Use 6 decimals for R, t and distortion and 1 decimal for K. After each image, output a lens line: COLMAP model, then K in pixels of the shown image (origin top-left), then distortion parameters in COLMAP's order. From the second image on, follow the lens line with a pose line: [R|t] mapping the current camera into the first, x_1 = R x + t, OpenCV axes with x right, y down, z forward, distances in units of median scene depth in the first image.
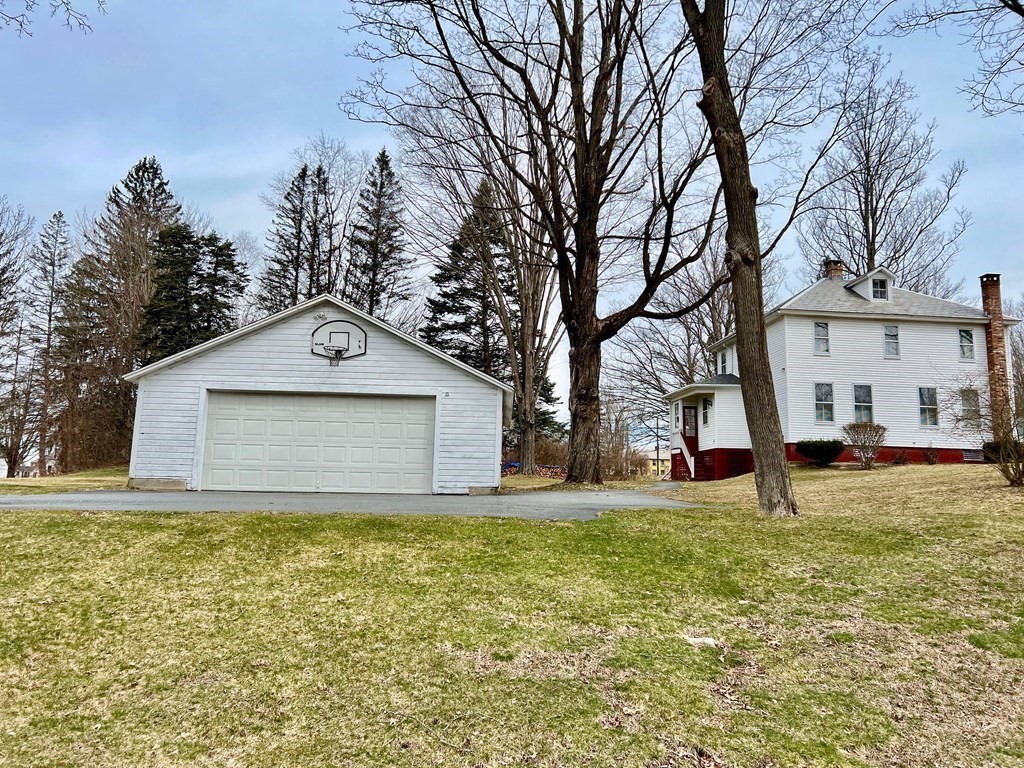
lens RADIAL K [[770.7, 0, 545.8], [0, 770.7, 374.0], [0, 0, 1]] dist [0.062308, -0.058980]
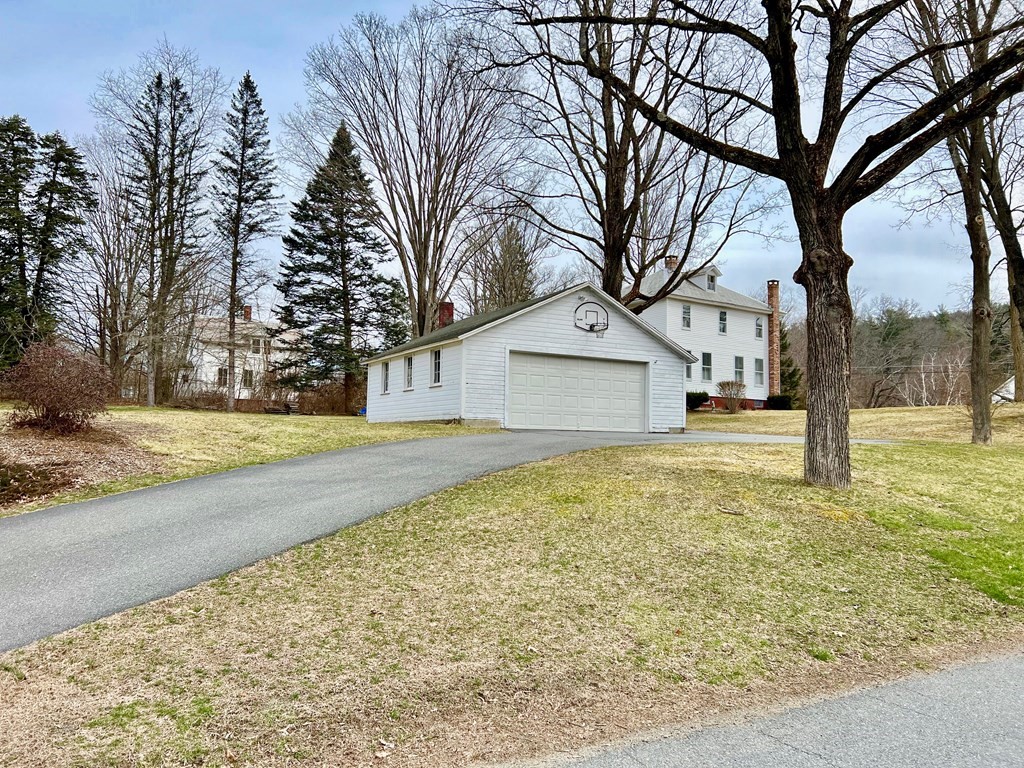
lens RADIAL K [[770.7, 0, 508.4], [0, 770.7, 388.3], [0, 0, 1]] dist [0.062308, -0.058980]
pose [[0.882317, 0.024793, 0.470003, -0.562592], [-0.072067, 0.993952, 0.082856, -0.012261], [-0.465106, -0.106977, 0.878767, -0.058649]]
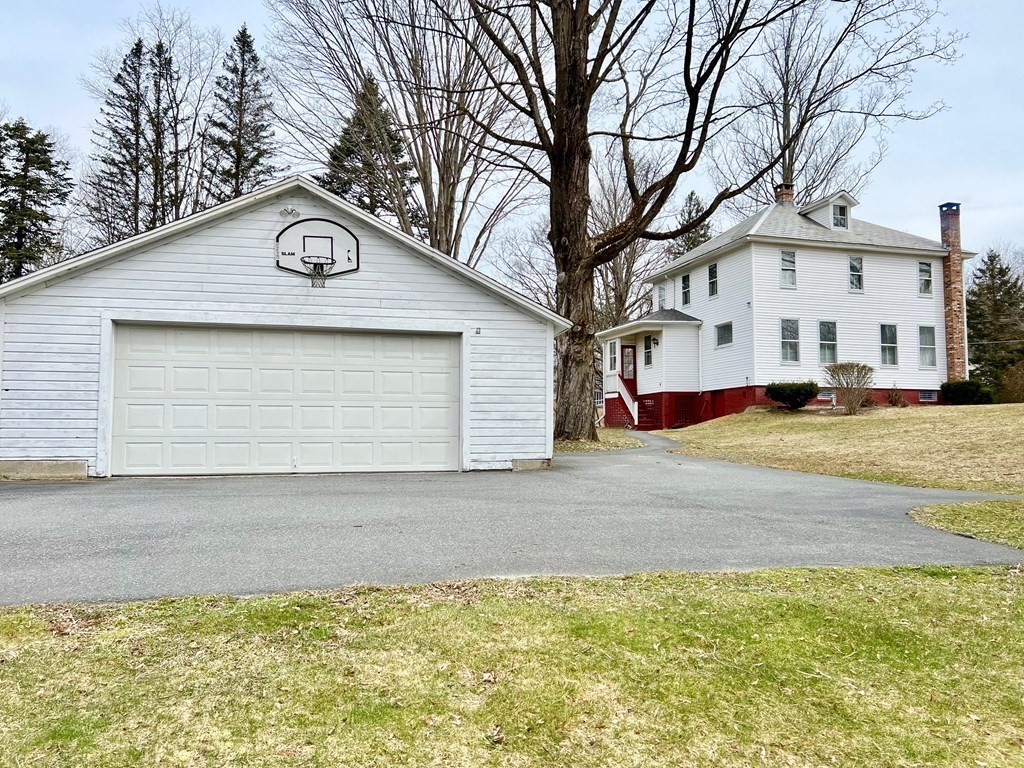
lens RADIAL K [[770.7, 0, 515.0], [0, 770.7, 388.5], [0, 0, 1]] dist [0.062308, -0.058980]
pose [[0.982833, -0.010670, 0.184187, -0.124954], [-0.007687, 0.995091, 0.098666, 0.005221], [-0.184335, -0.098388, 0.977927, 0.166775]]
